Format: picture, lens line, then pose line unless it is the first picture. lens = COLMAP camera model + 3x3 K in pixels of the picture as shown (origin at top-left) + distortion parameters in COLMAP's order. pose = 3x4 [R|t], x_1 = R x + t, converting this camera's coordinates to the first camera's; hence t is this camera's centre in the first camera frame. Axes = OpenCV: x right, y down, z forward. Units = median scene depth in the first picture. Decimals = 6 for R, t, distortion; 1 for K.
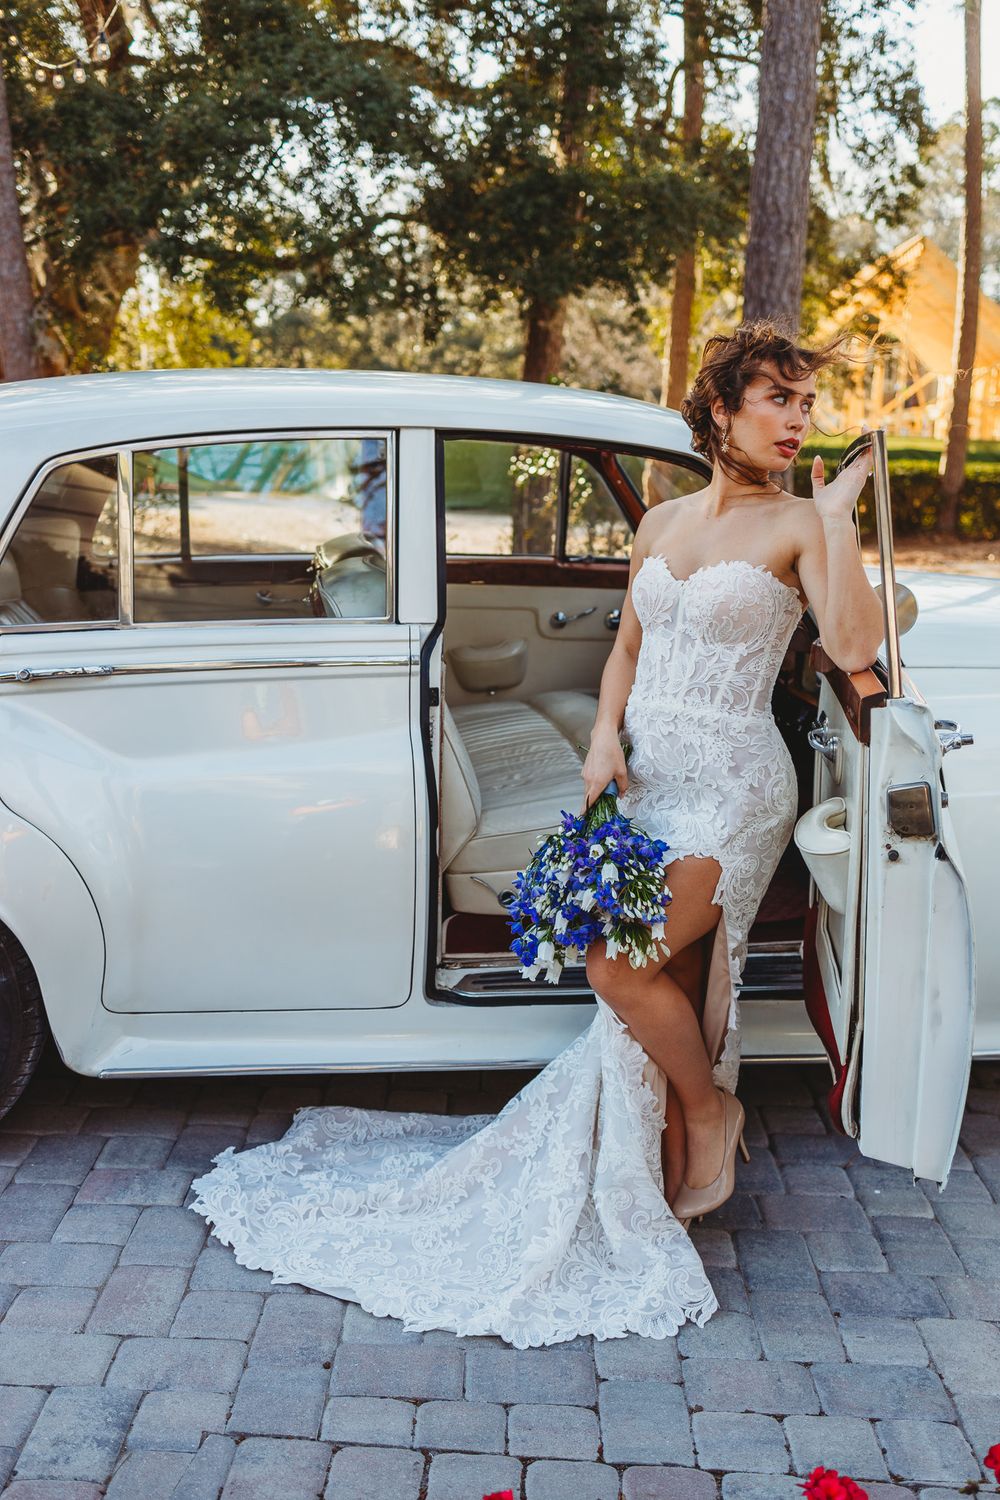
lens RADIAL K [[1556.5, 0, 498.7], [0, 1556.5, 748.7], [0, 0, 1]] dist [0.015047, 0.000000]
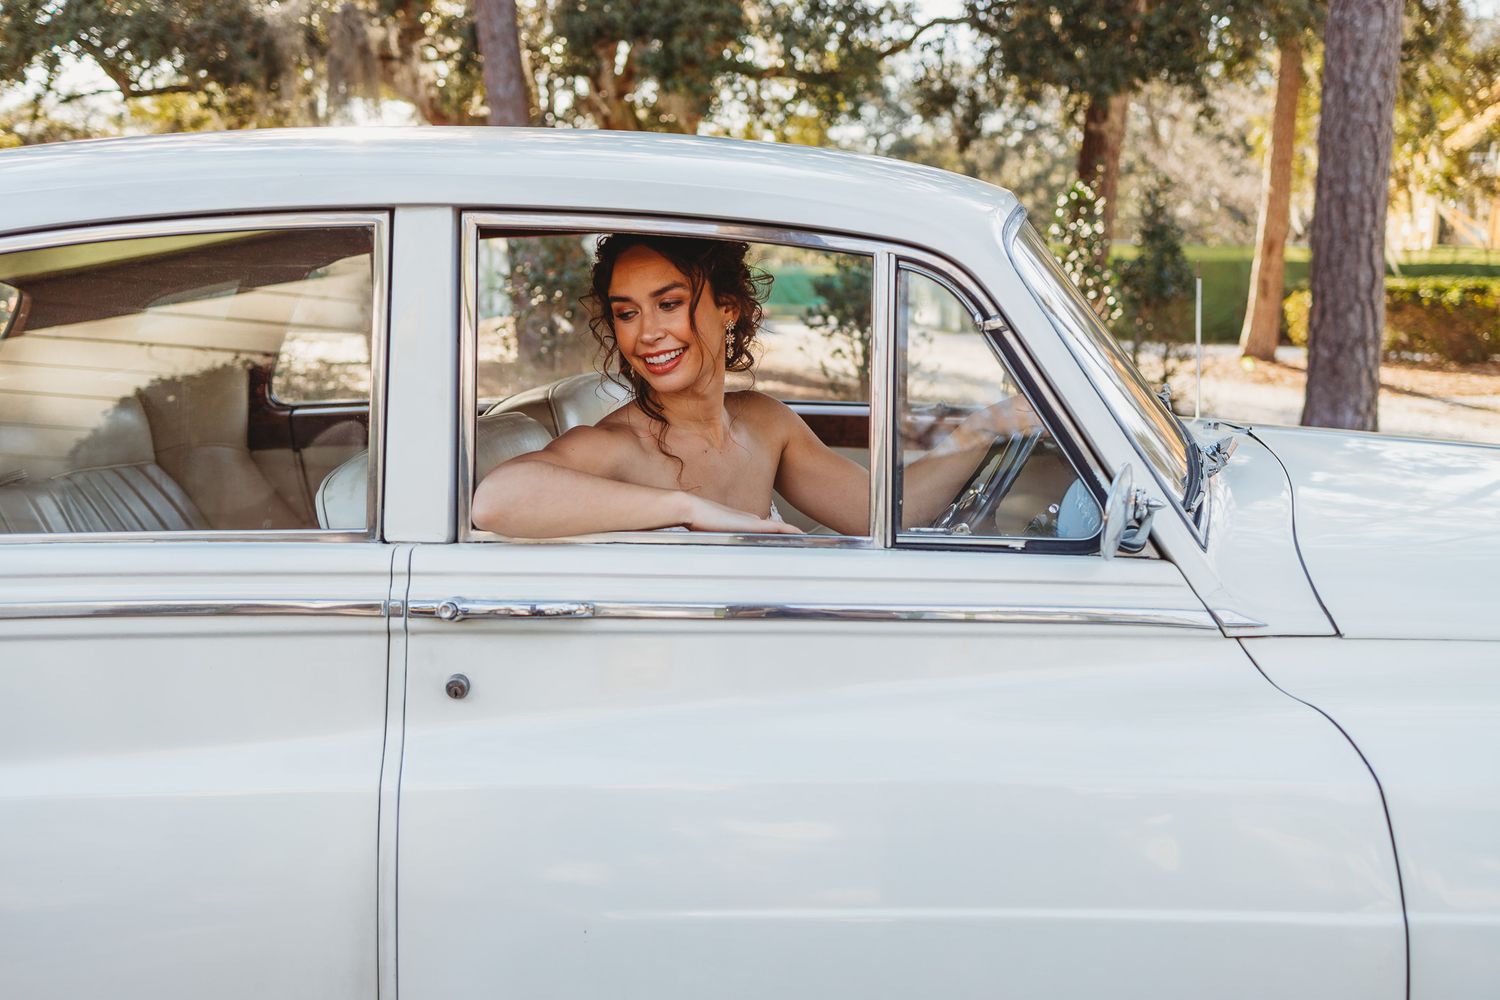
lens RADIAL K [[1556.5, 0, 751.5], [0, 1556.5, 501.6], [0, 0, 1]] dist [0.015047, 0.000000]
pose [[0.973963, 0.016632, -0.226095, 0.044815], [-0.026896, 0.998739, -0.042393, -0.016832], [0.225105, 0.047370, 0.973182, 0.105493]]
